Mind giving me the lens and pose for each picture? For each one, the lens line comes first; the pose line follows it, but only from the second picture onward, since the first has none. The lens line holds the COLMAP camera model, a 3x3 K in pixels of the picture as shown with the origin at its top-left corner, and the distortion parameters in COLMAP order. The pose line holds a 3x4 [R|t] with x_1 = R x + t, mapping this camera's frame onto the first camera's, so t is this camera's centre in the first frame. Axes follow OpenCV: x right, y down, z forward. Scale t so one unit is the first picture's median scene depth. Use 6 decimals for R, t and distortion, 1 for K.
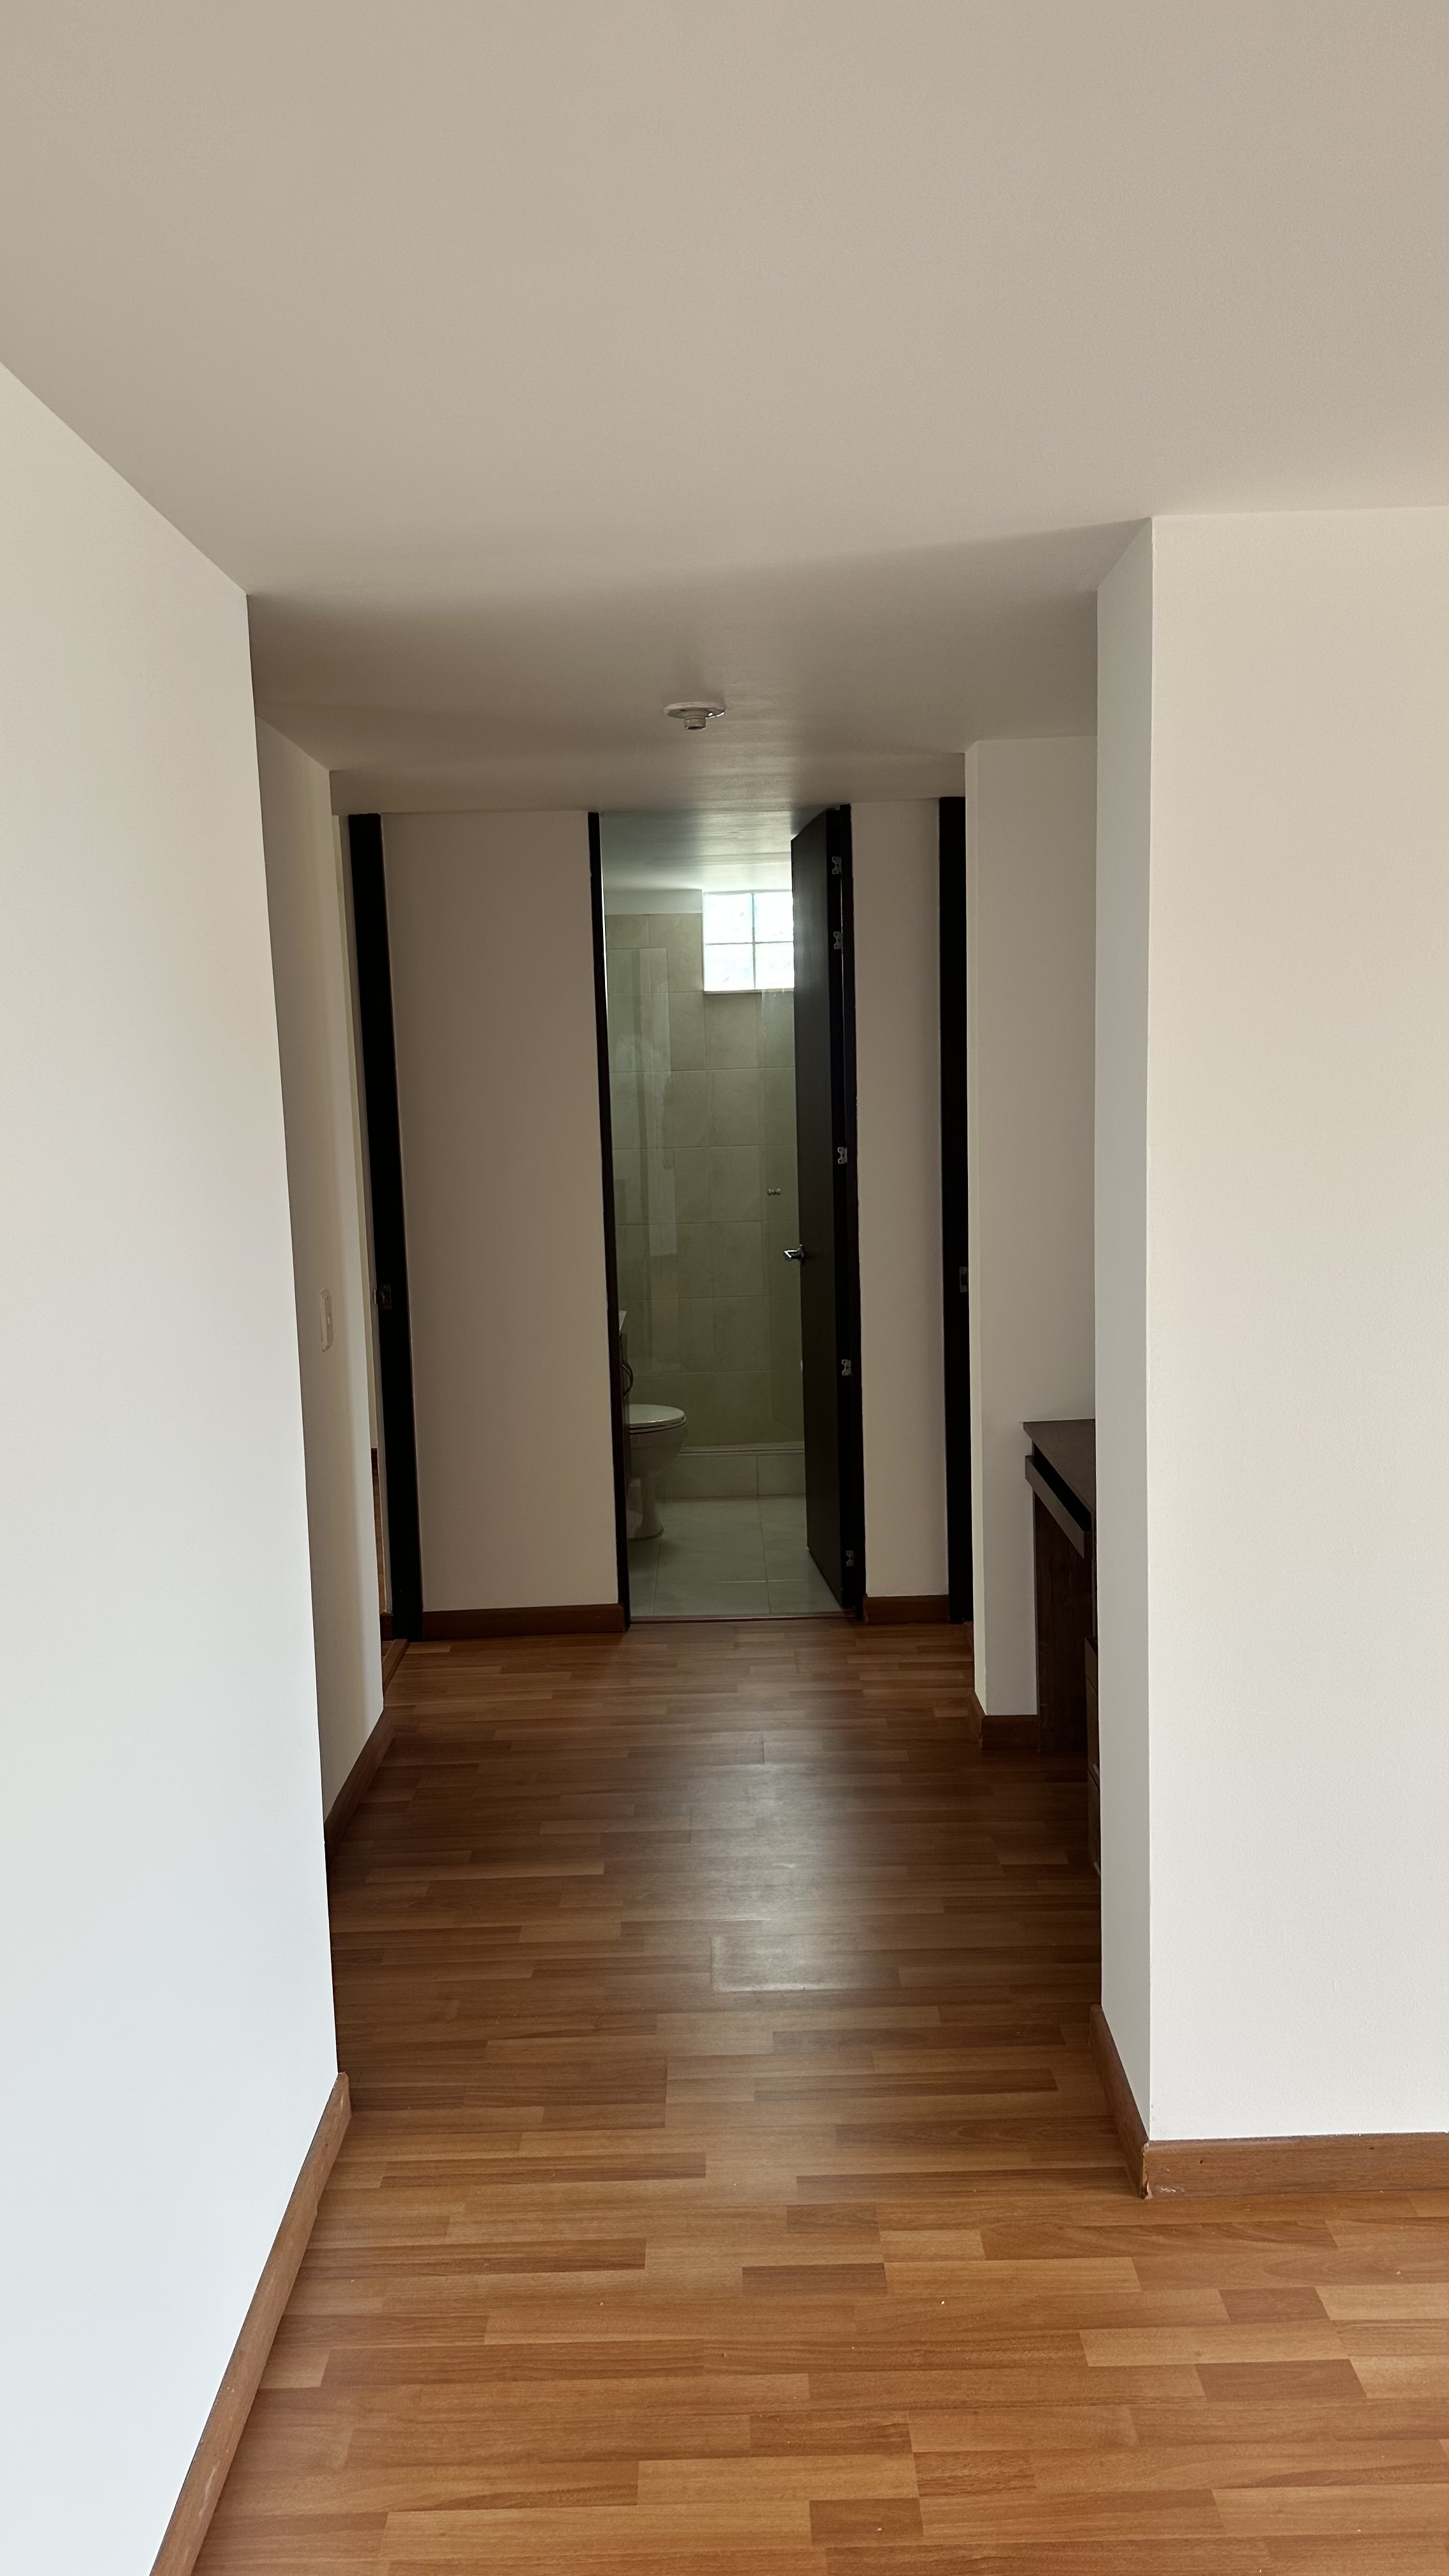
lens RADIAL K [[1769.8, 0, 717.3], [0, 1769.8, 1287.5], [0, 0, 1]] dist [0.184488, -0.286810]
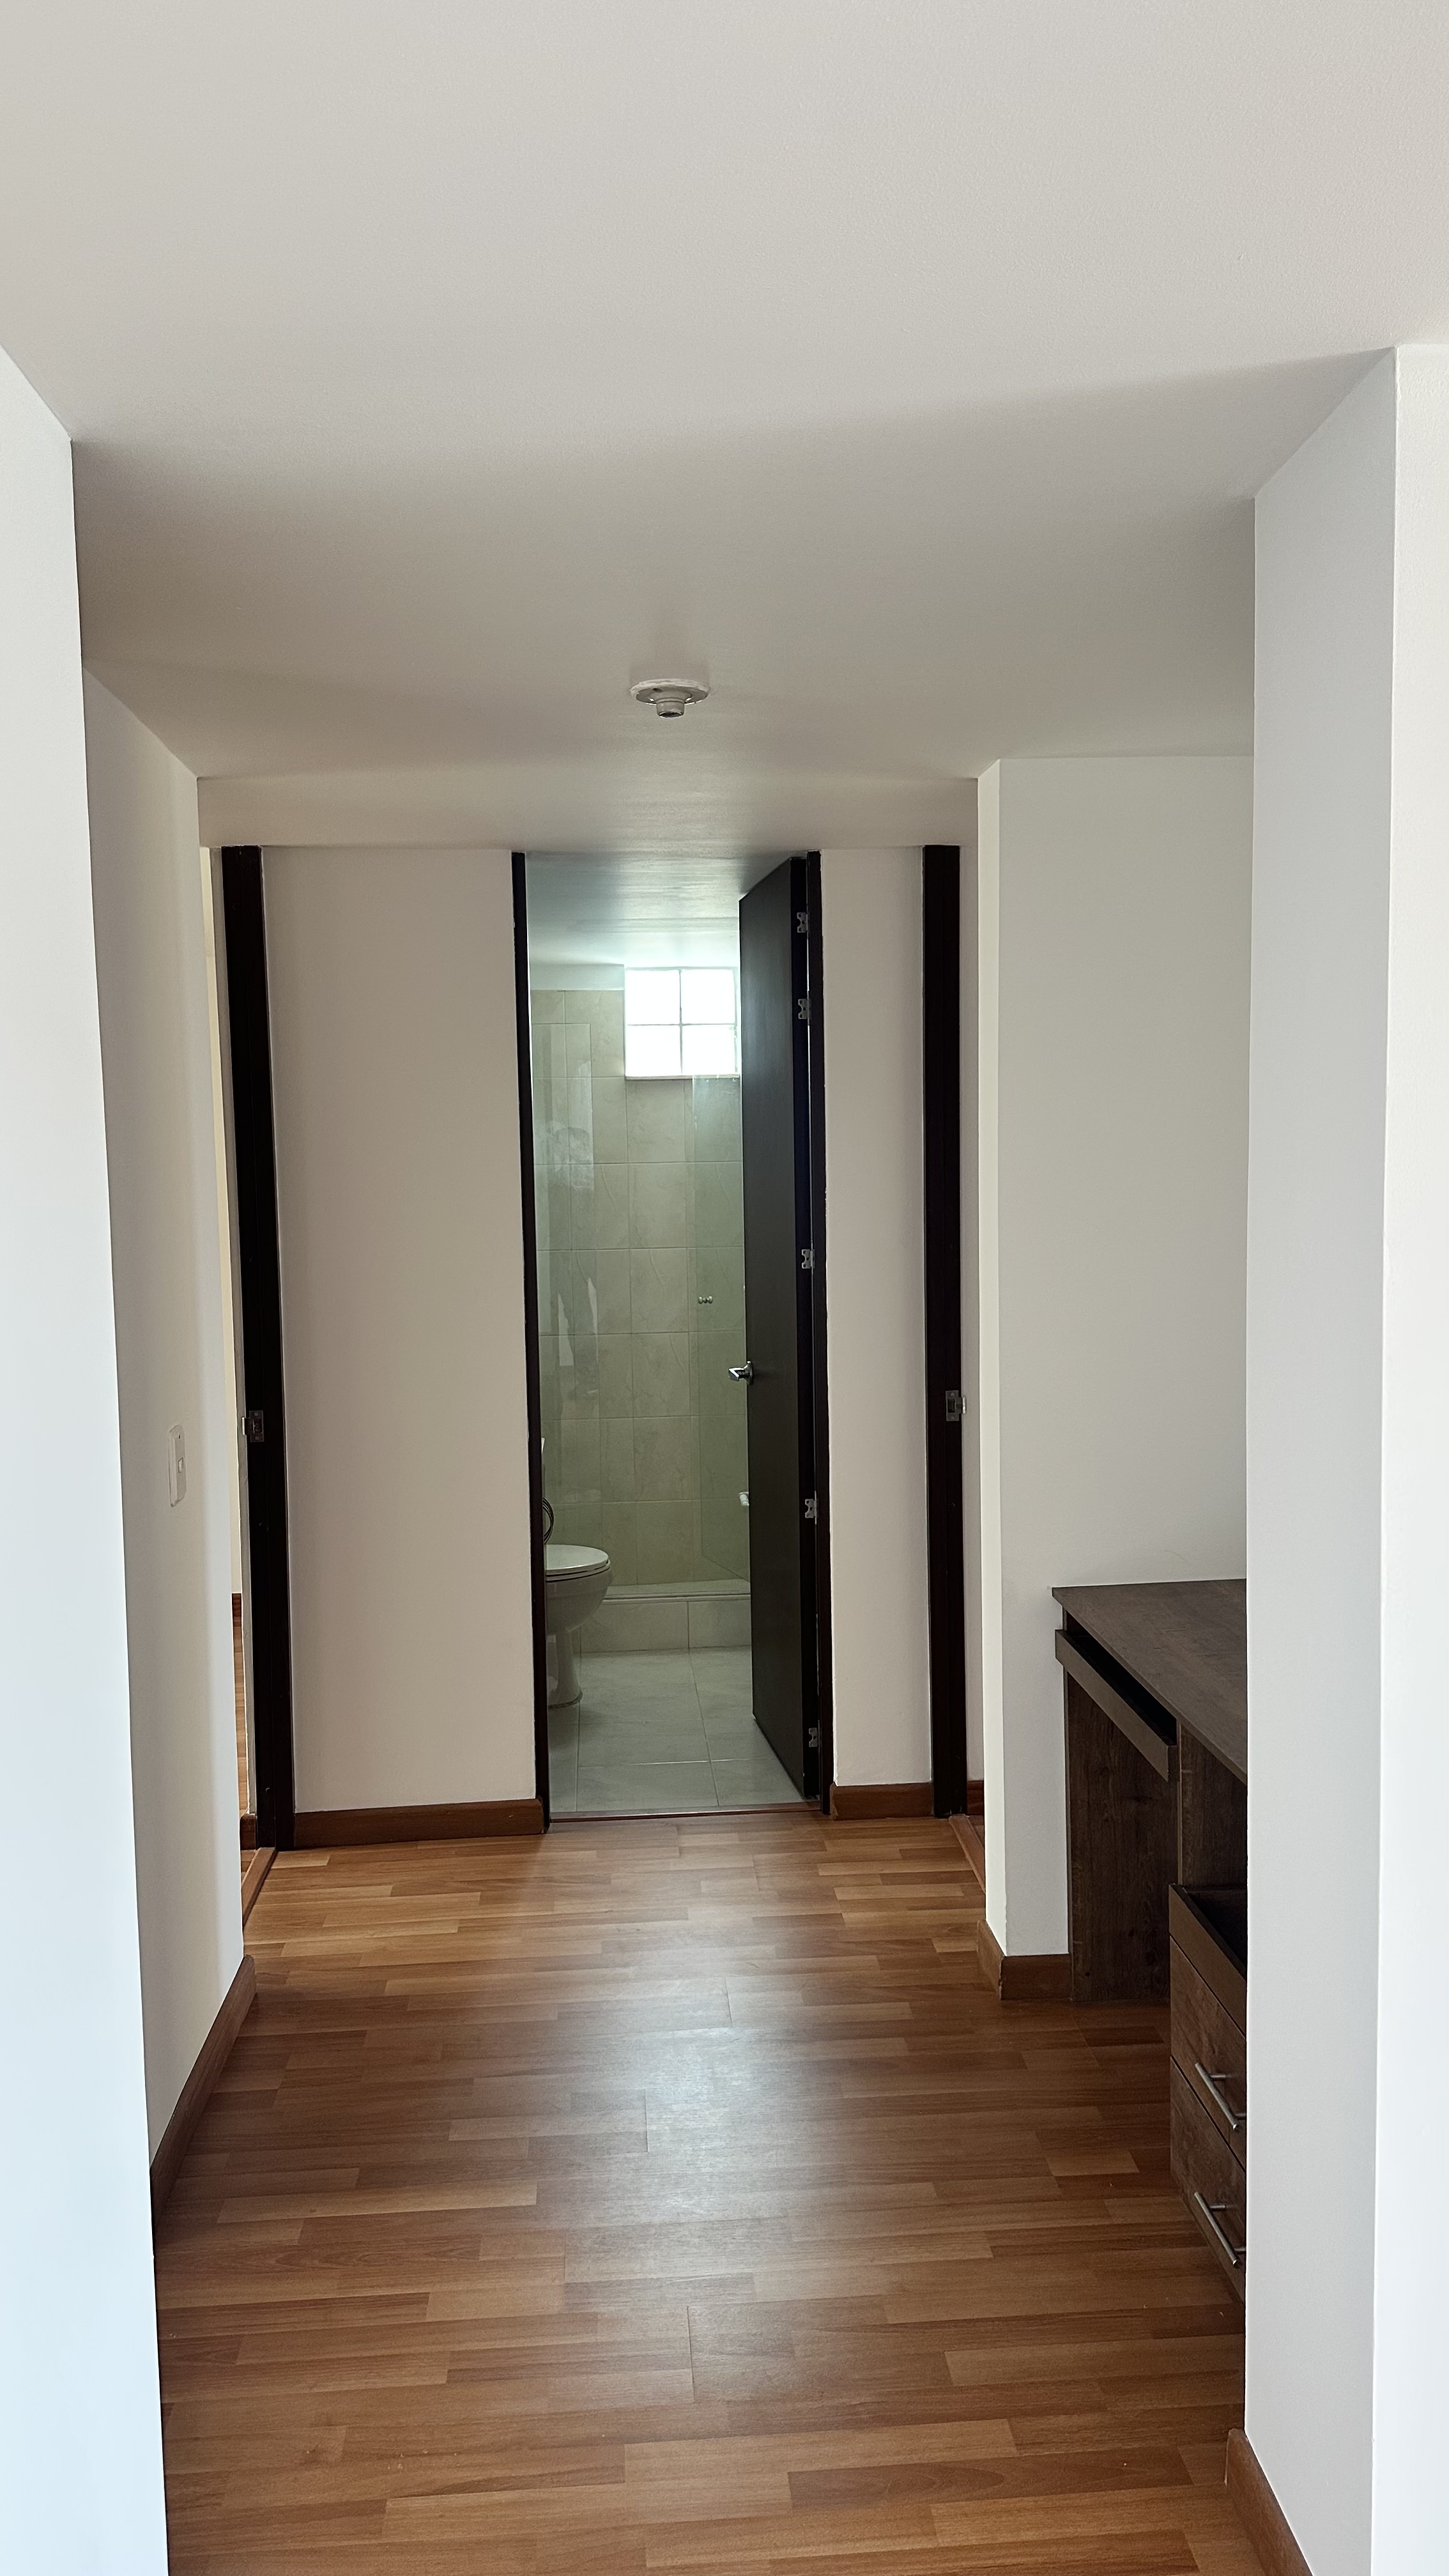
lens RADIAL K [[1918.0, 0, 758.8], [0, 1918.0, 1308.1], [0, 0, 1]] dist [0.173833, -0.283618]
pose [[0.997595, 0.007374, 0.068917, -0.017730], [-0.003957, 0.998762, -0.049591, -0.005667], [-0.069197, 0.049199, 0.996389, 0.093538]]
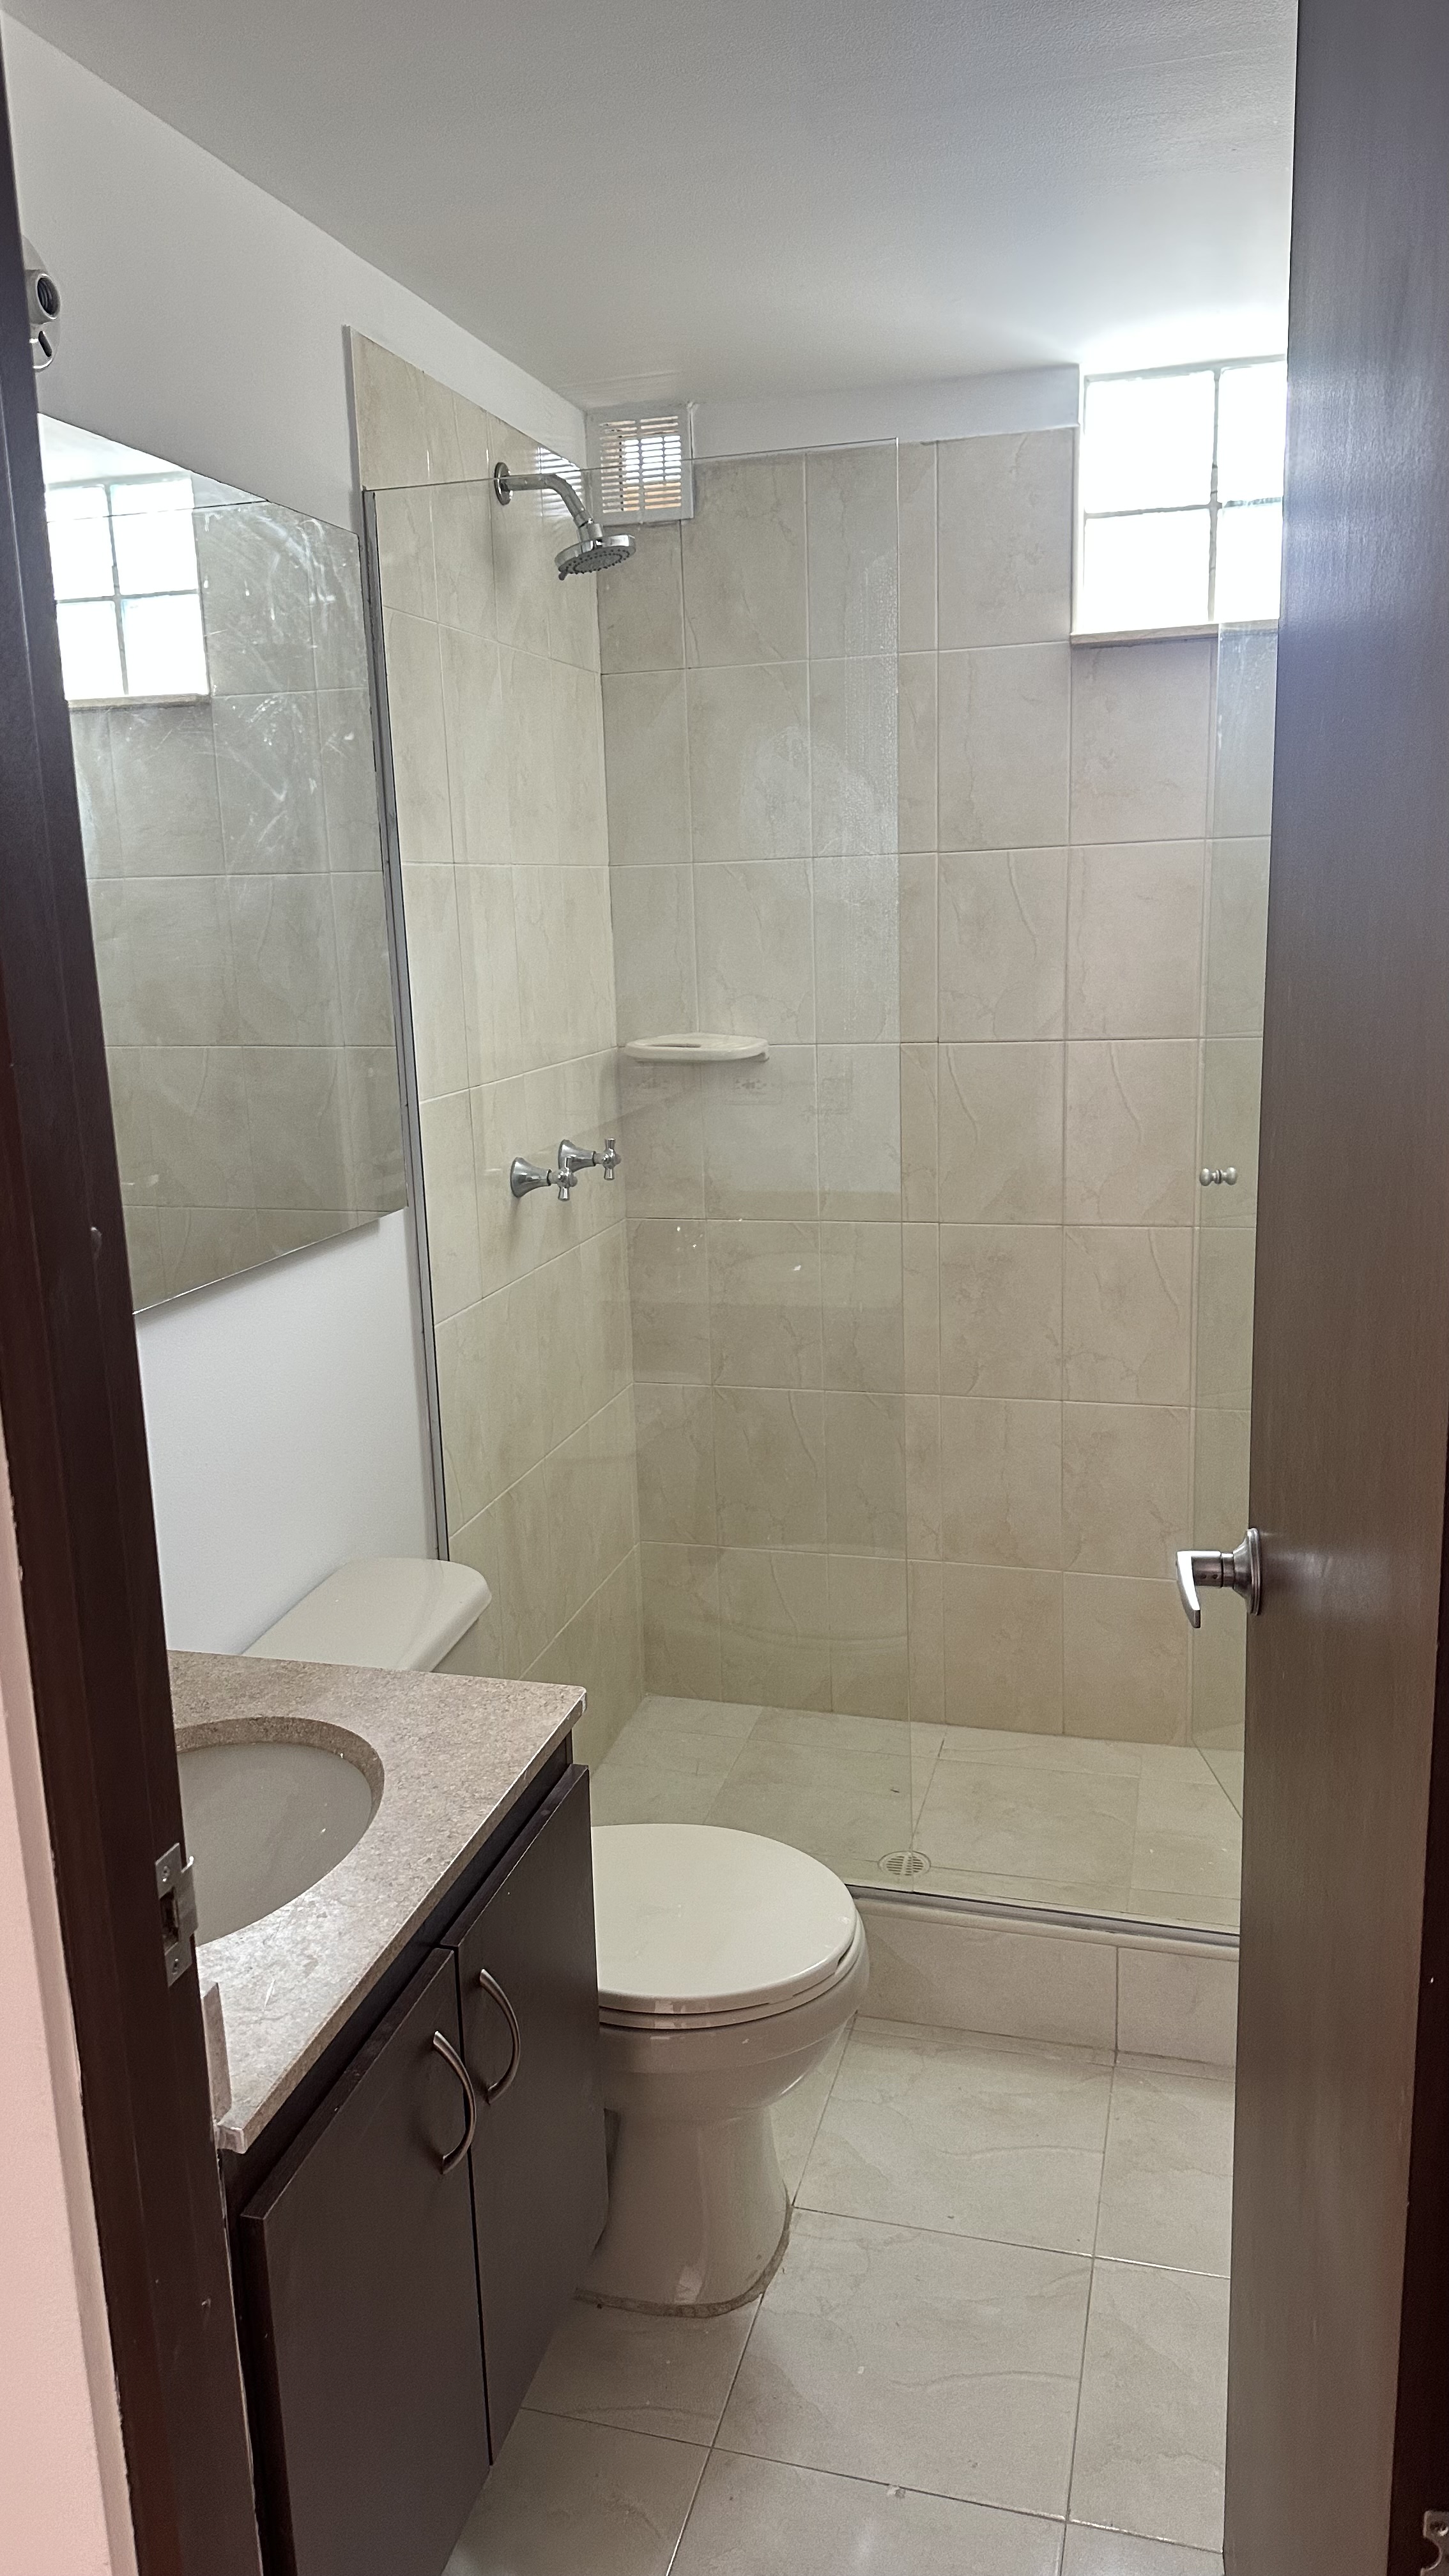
lens RADIAL K [[1817.3, 0, 724.5], [0, 1817.3, 1288.0], [0, 0, 1]] dist [-0.000761, -0.000287]
pose [[0.959953, 0.061680, -0.273289, 0.100961], [-0.036367, 0.994645, 0.096743, -0.163928], [0.277792, -0.082930, 0.957055, 1.599085]]
